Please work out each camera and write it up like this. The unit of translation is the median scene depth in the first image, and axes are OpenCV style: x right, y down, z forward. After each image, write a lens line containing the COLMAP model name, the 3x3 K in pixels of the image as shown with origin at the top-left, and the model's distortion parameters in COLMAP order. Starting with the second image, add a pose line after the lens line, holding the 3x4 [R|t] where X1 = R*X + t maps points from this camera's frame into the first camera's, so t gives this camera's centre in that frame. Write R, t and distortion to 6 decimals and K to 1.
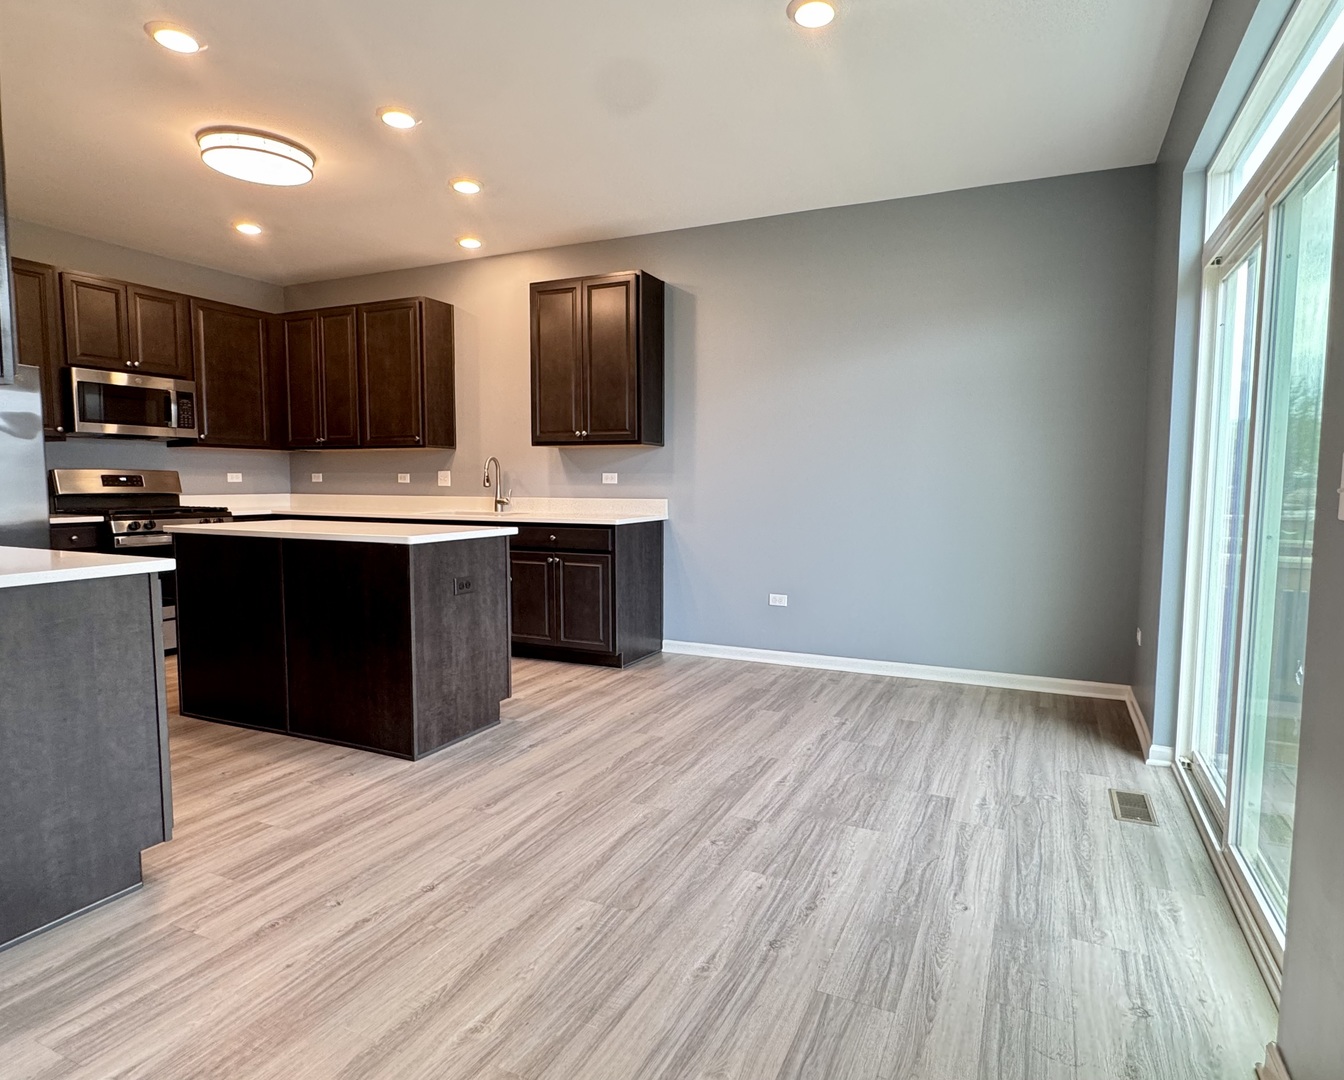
lens RADIAL K [[746.4, 0, 707.0], [0, 746.4, 539.7], [0, 0, 1]] dist [-0.002123, -0.000655]
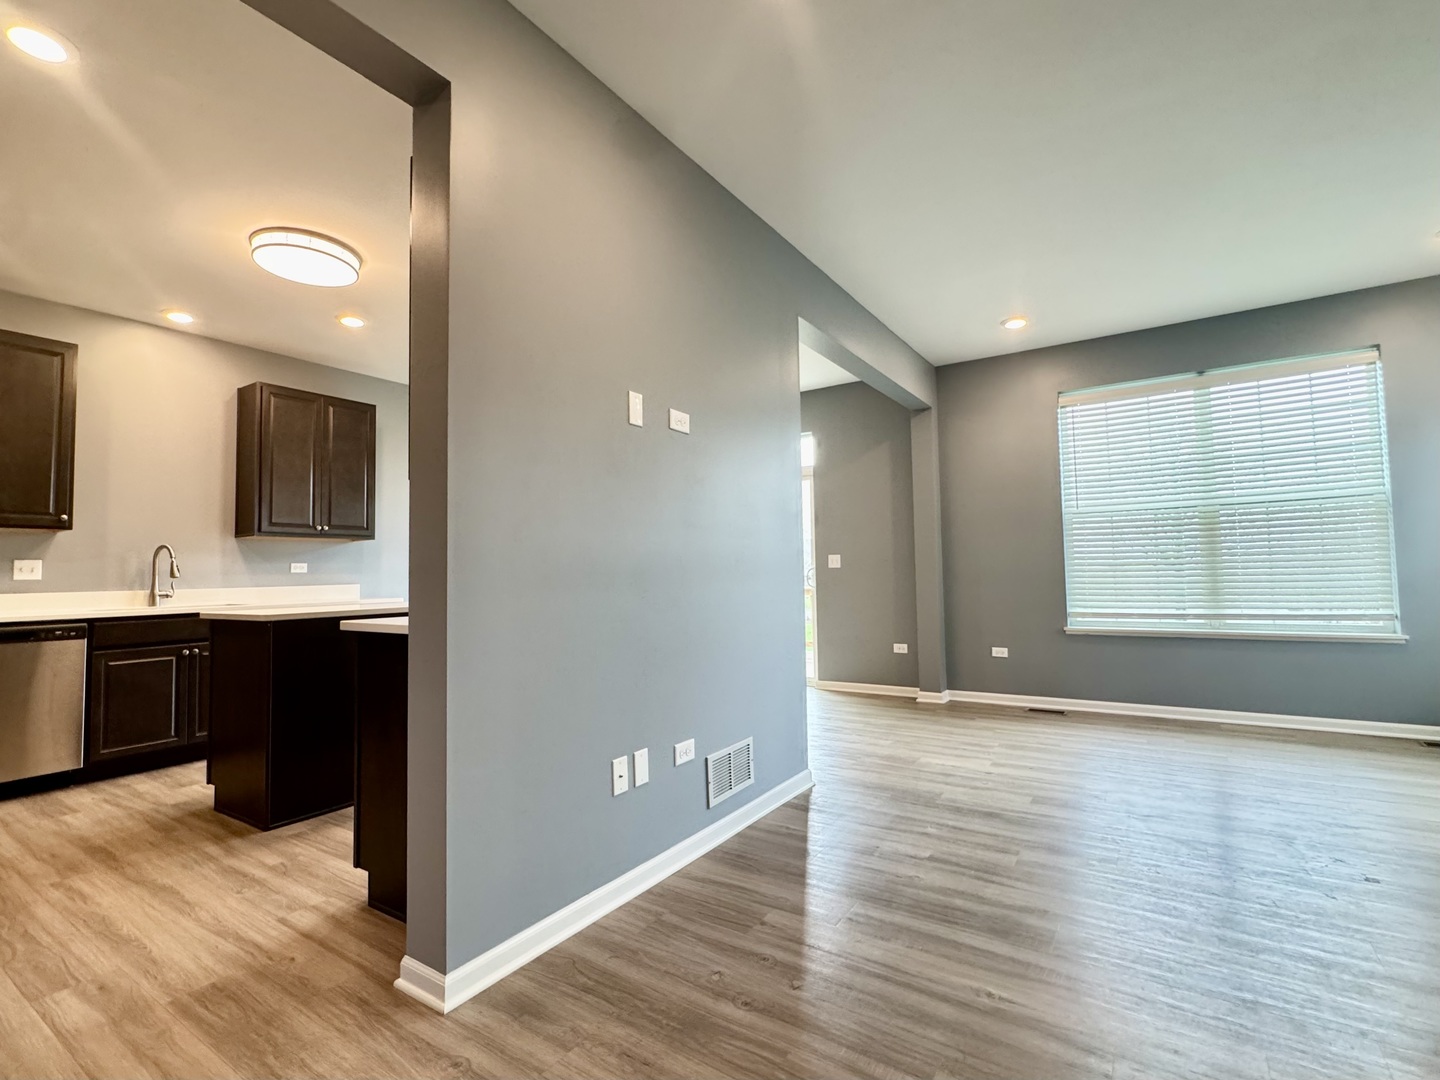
lens RADIAL K [[673.7, 0, 720.0], [0, 673.7, 540.0], [0, 0, 1]] dist [-0.001440, -0.000380]
pose [[0.173860, 0.039213, 0.983989, -1.461780], [0.099794, 0.993362, -0.057219, -0.006623], [-0.979701, 0.108145, 0.168793, 0.322896]]
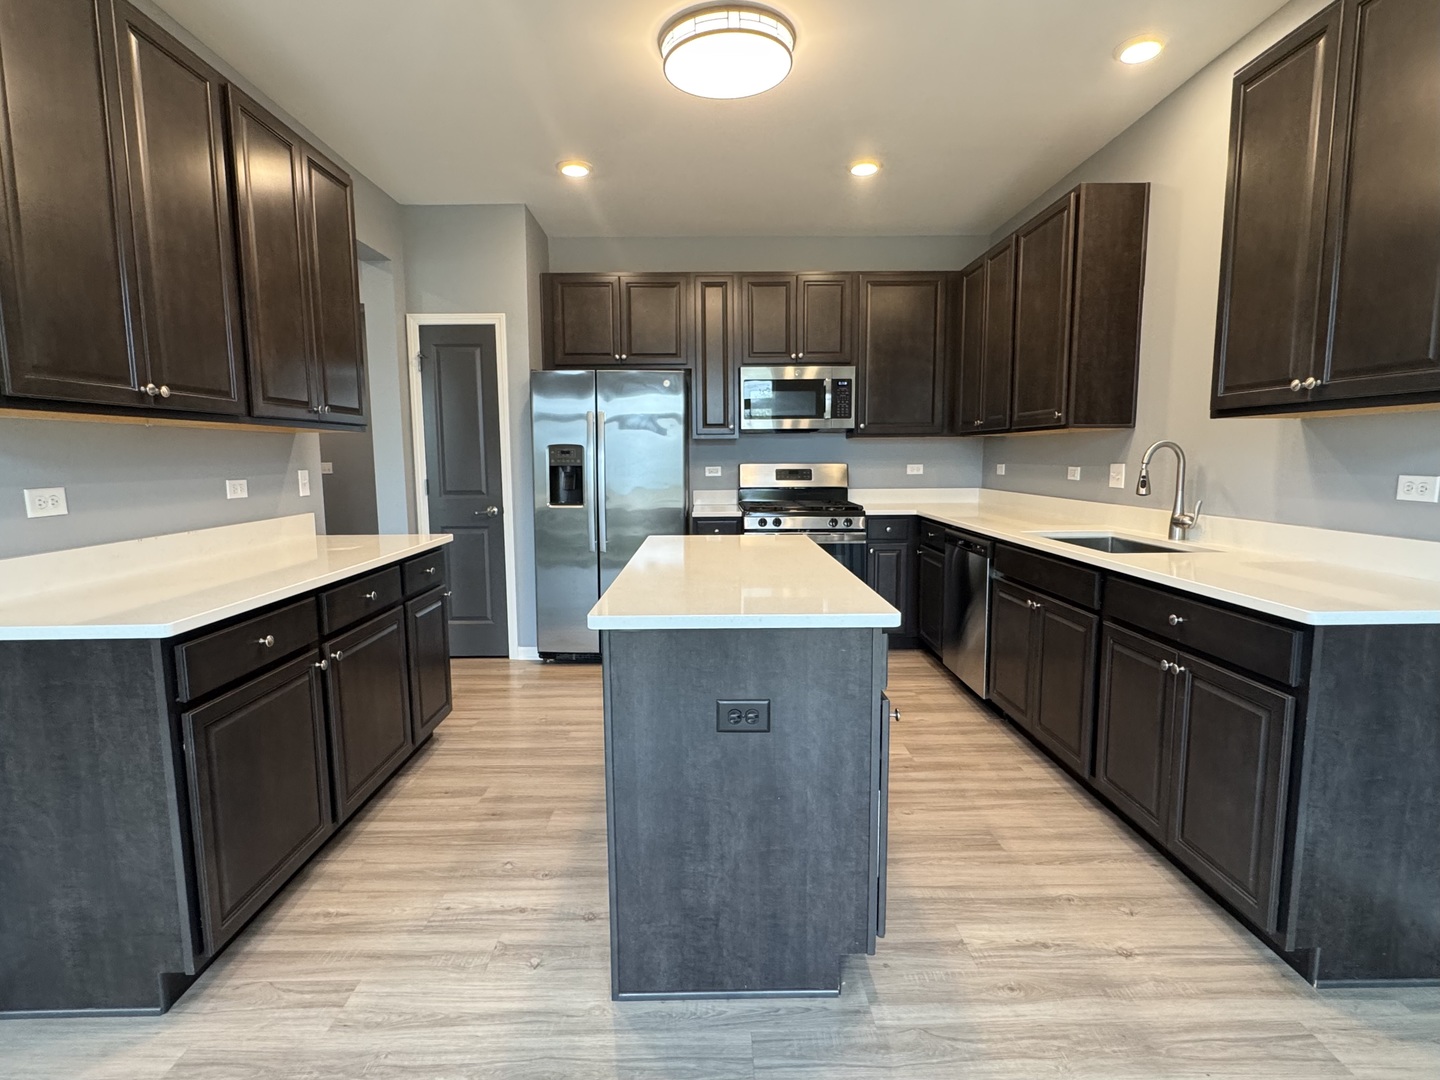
lens RADIAL K [[721.5, 0, 720.0], [0, 721.5, 540.0], [0, 0, 1]] dist [-0.002535, -0.000095]
pose [[0.420864, 0.098784, -0.901729, 0.093038], [-0.063550, 0.994821, 0.079321, -0.090034], [0.904895, 0.023922, 0.424962, 0.722258]]
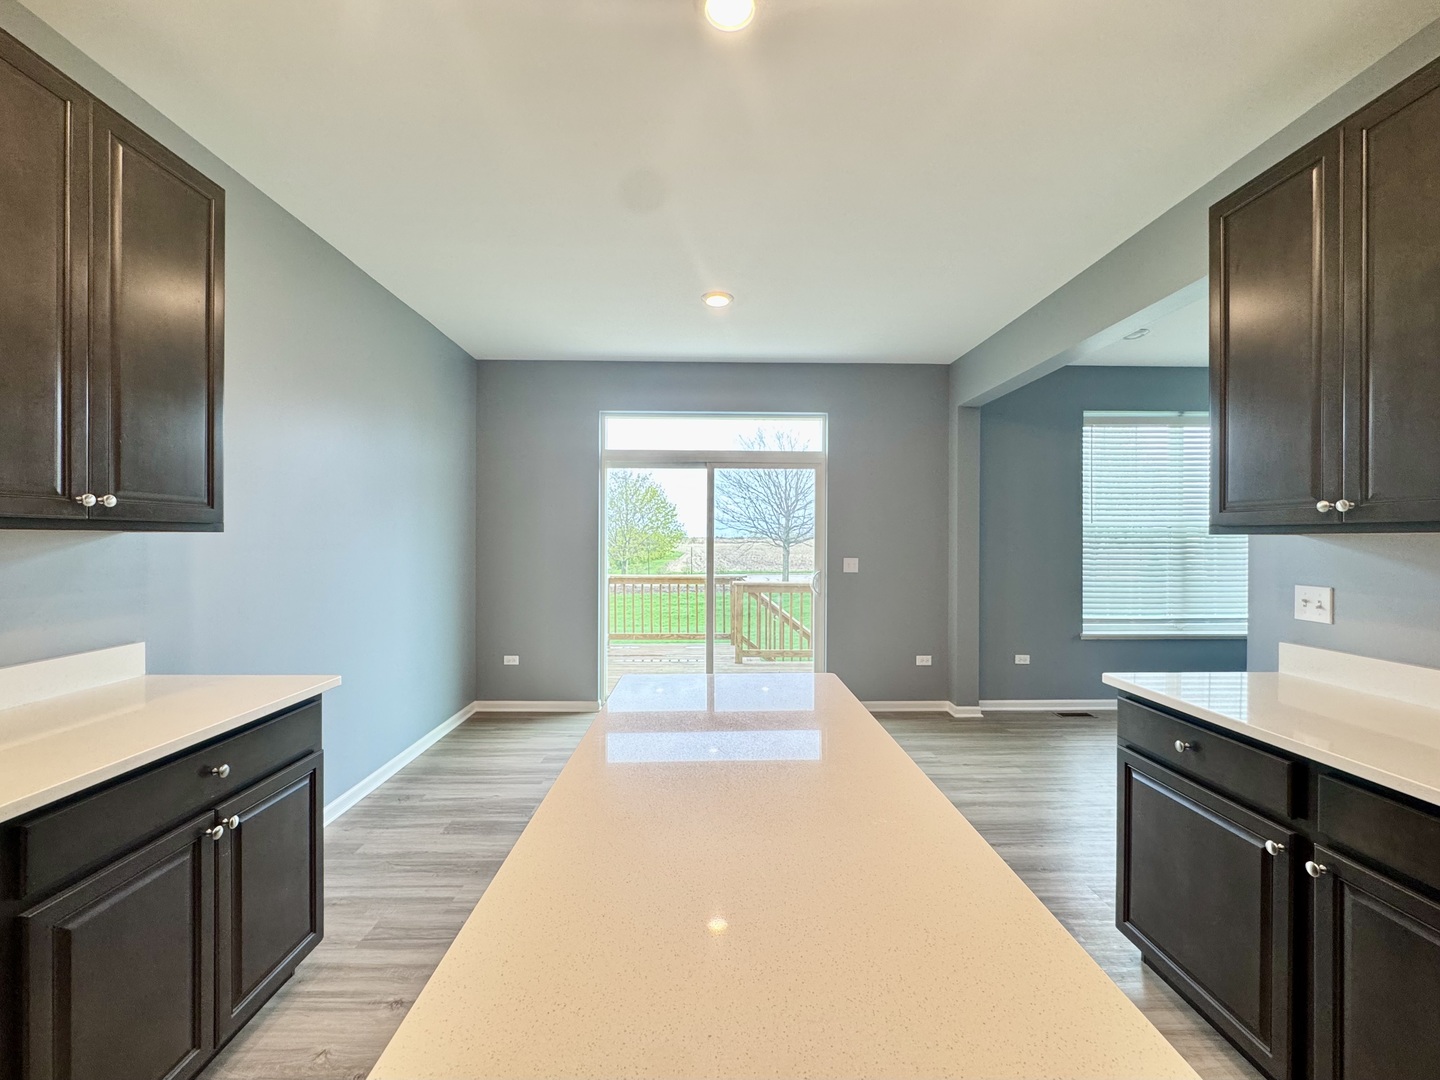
lens RADIAL K [[592.3, 0, 724.8], [0, 592.3, 537.9], [0, 0, 1]] dist [0.002270, 0.000012]
pose [[-0.429339, -0.004768, 0.903131, -0.786416], [0.069426, 0.996853, 0.038267, -0.153726], [-0.900471, 0.079130, -0.427657, 1.152284]]
